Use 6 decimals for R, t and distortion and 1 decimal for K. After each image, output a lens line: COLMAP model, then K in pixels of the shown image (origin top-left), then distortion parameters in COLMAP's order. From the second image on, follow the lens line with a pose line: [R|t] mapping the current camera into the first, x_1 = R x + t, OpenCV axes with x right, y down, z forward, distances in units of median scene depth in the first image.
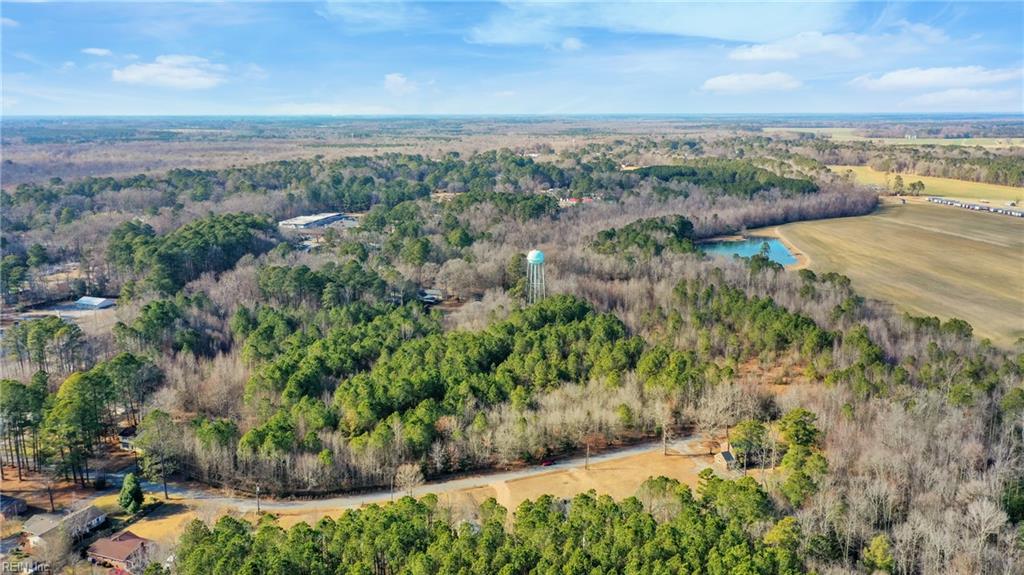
lens RADIAL K [[816.6, 0, 509.6], [0, 816.6, 272.9], [0, 0, 1]] dist [0.005997, 0.002199]
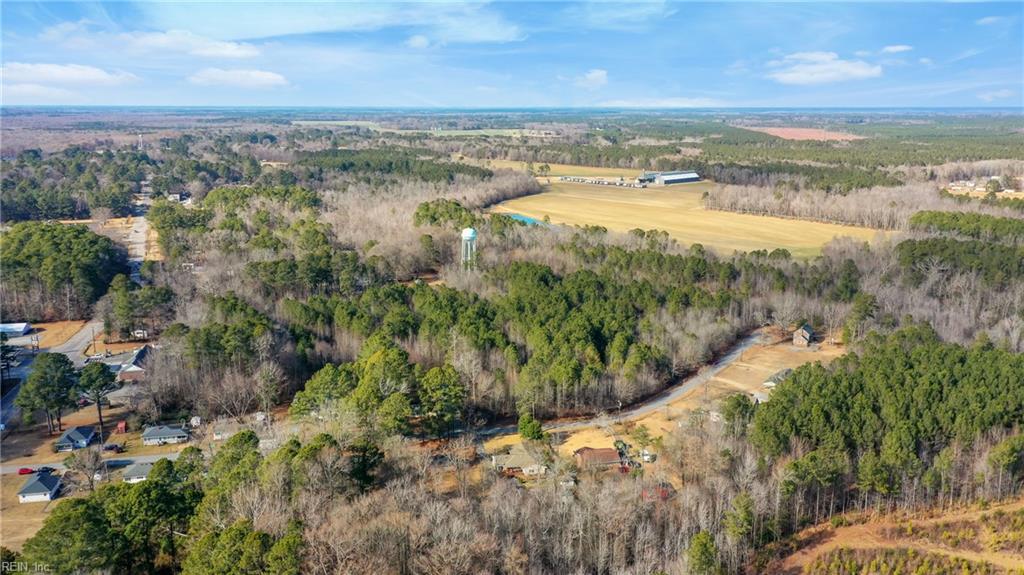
lens RADIAL K [[819.1, 0, 512.0], [0, 819.1, 287.5], [0, 0, 1]] dist [0.000194, 0.000280]
pose [[0.835627, -0.111778, 0.537804, -0.318612], [0.098416, 0.993700, 0.053615, -0.000791], [-0.540409, 0.008126, 0.841363, 0.004602]]
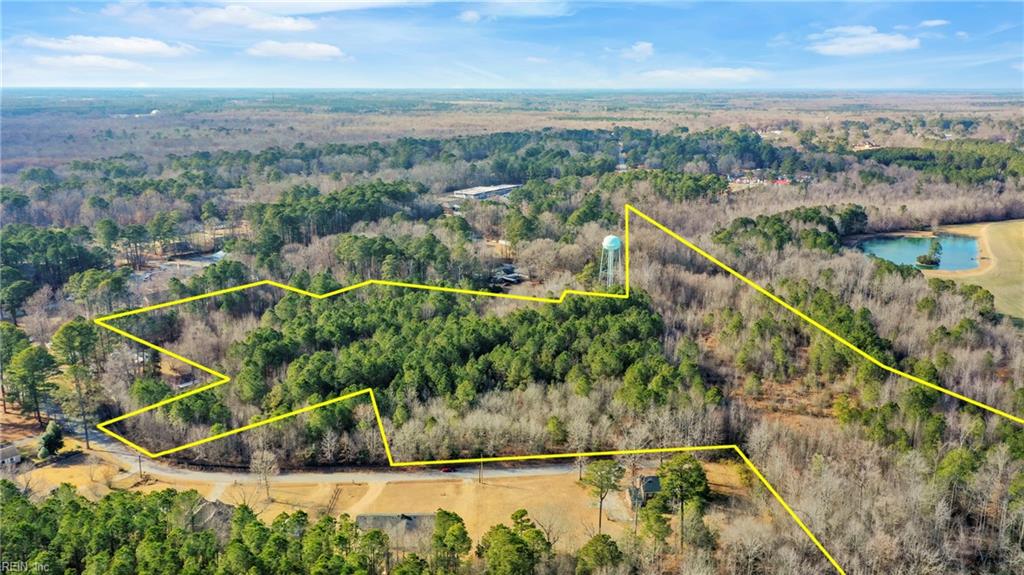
lens RADIAL K [[789.4, 0, 512.0], [0, 789.4, 287.5], [0, 0, 1]] dist [0.002834, 0.003157]
pose [[0.946826, 0.084344, -0.310495, 0.123429], [-0.066947, 0.995552, 0.066285, -0.012125], [0.314704, -0.041973, 0.948261, 0.059442]]
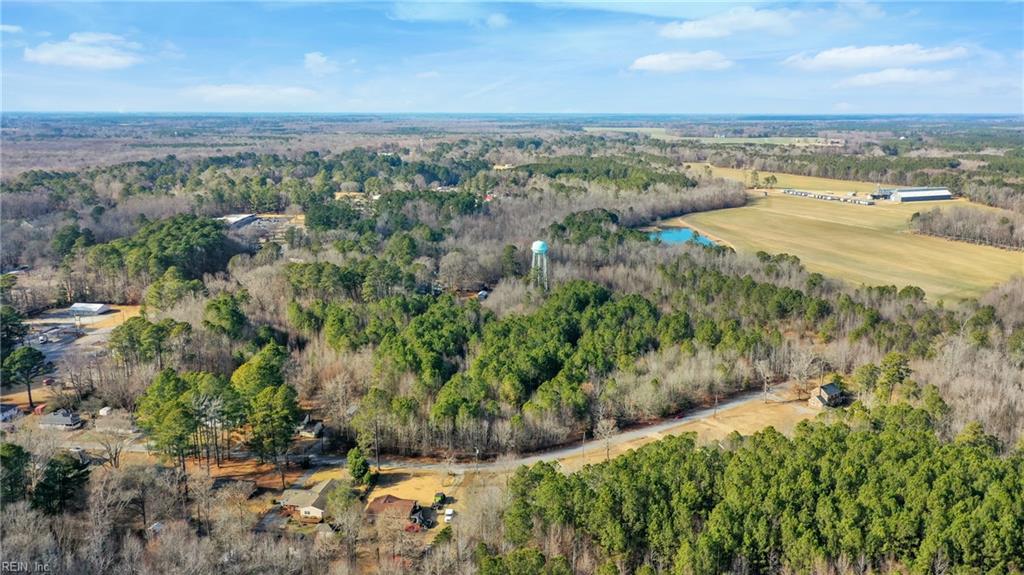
lens RADIAL K [[819.1, 0, 512.0], [0, 819.1, 287.5], [0, 0, 1]] dist [0.000194, 0.000280]
pose [[0.975367, -0.040158, 0.216903, -0.141132], [0.036310, 0.999105, 0.021696, 0.005082], [-0.217581, -0.013286, 0.975952, -0.027542]]
